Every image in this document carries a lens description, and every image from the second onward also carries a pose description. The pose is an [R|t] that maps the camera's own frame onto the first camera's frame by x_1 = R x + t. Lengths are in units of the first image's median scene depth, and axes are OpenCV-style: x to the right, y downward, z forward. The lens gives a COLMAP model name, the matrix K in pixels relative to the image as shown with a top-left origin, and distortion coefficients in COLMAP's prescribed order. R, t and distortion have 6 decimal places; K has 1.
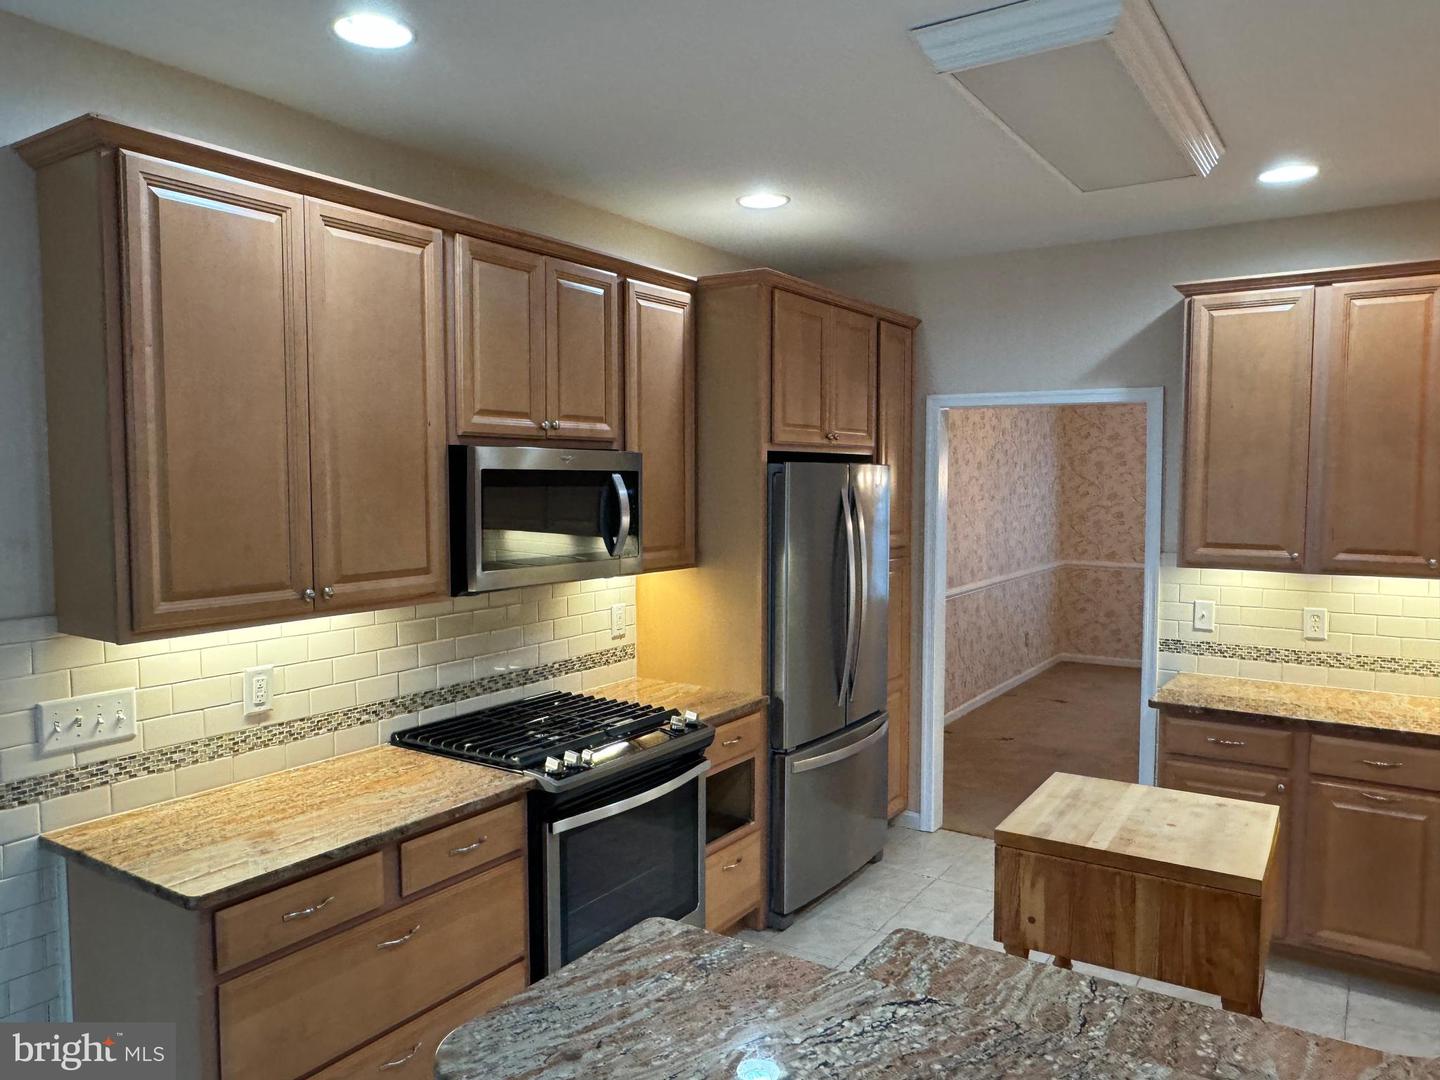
lens RADIAL K [[1003.8, 0, 715.9], [0, 1003.8, 539.4], [0, 0, 1]] dist [-0.002595, -0.003188]
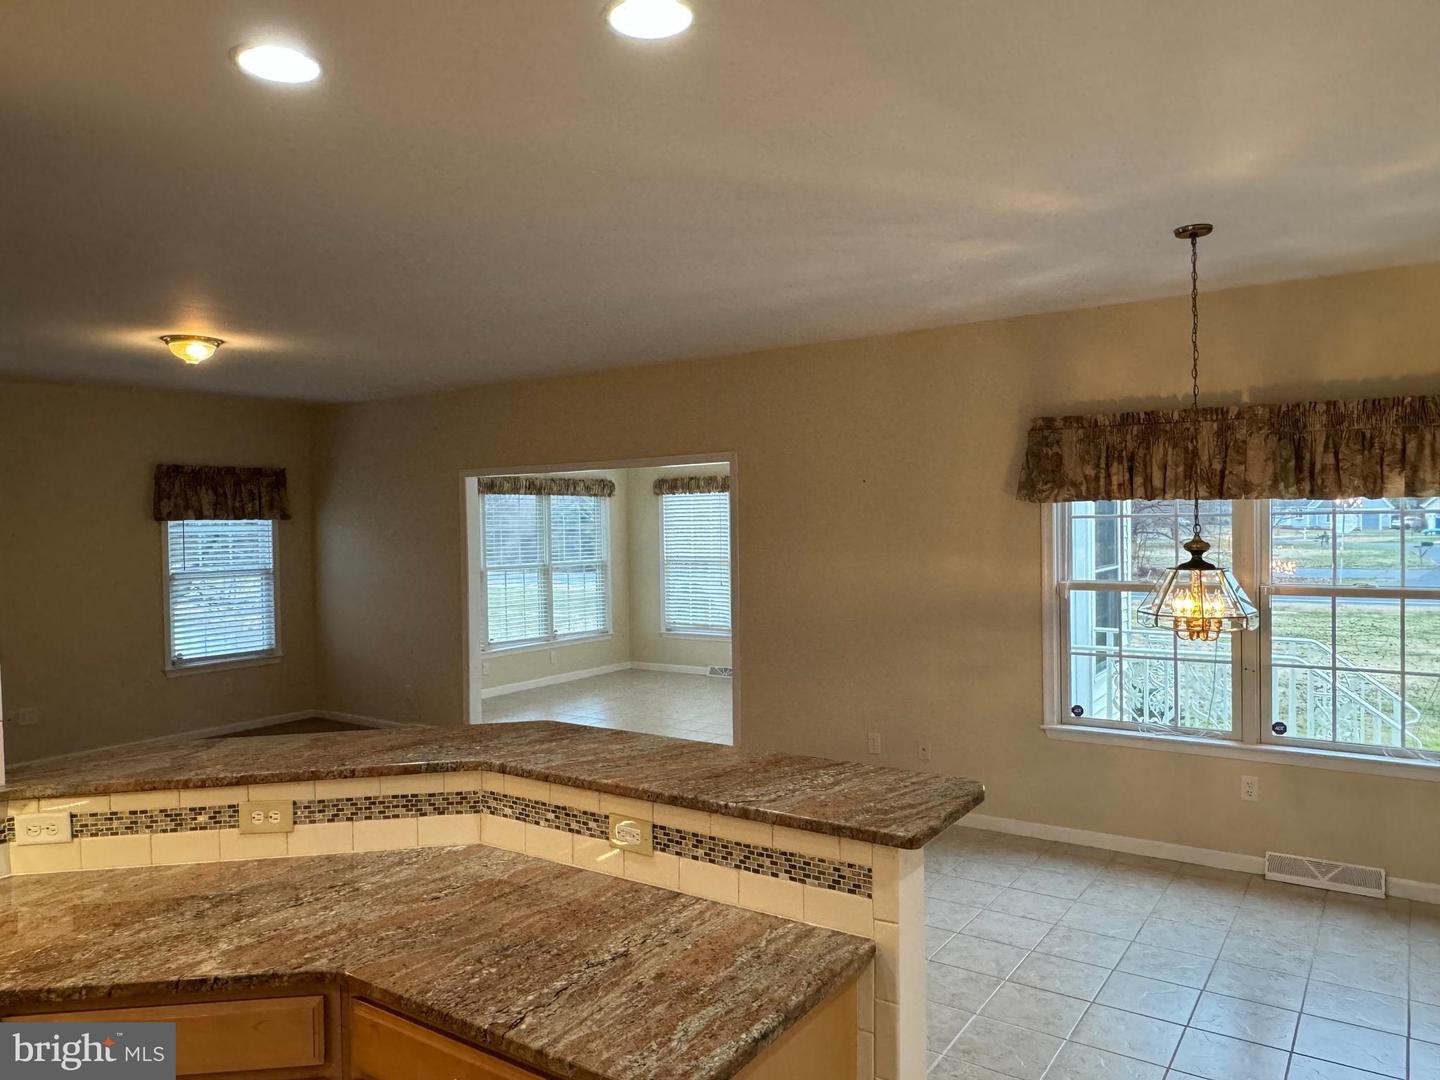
lens RADIAL K [[1003.8, 0, 715.9], [0, 1003.8, 539.4], [0, 0, 1]] dist [-0.002595, -0.003188]
pose [[-0.999821, 0.017598, 0.007018, 0.102548], [0.018124, 0.996331, 0.083646, -0.074737], [-0.005520, 0.083758, -0.996471, 1.244060]]
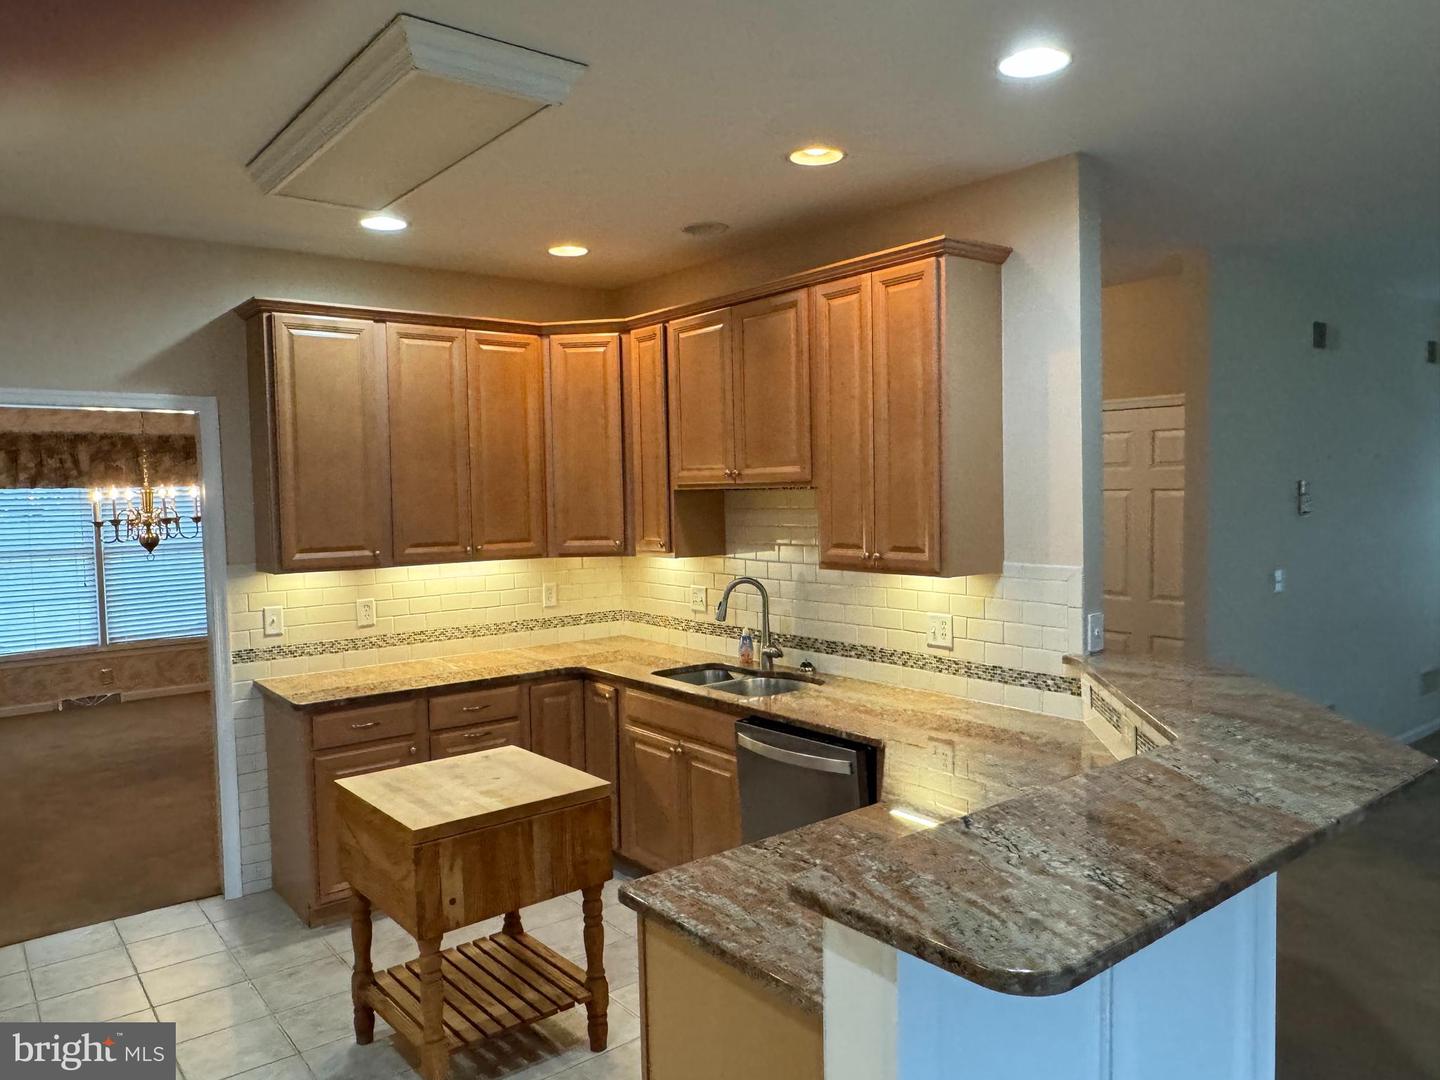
lens RADIAL K [[1003.8, 0, 715.9], [0, 1003.8, 539.4], [0, 0, 1]] dist [-0.002595, -0.003188]
pose [[0.309859, -0.056005, 0.949132, -0.569867], [0.078970, 0.996330, 0.033009, -0.009915], [-0.947497, 0.064725, 0.313144, 0.386245]]
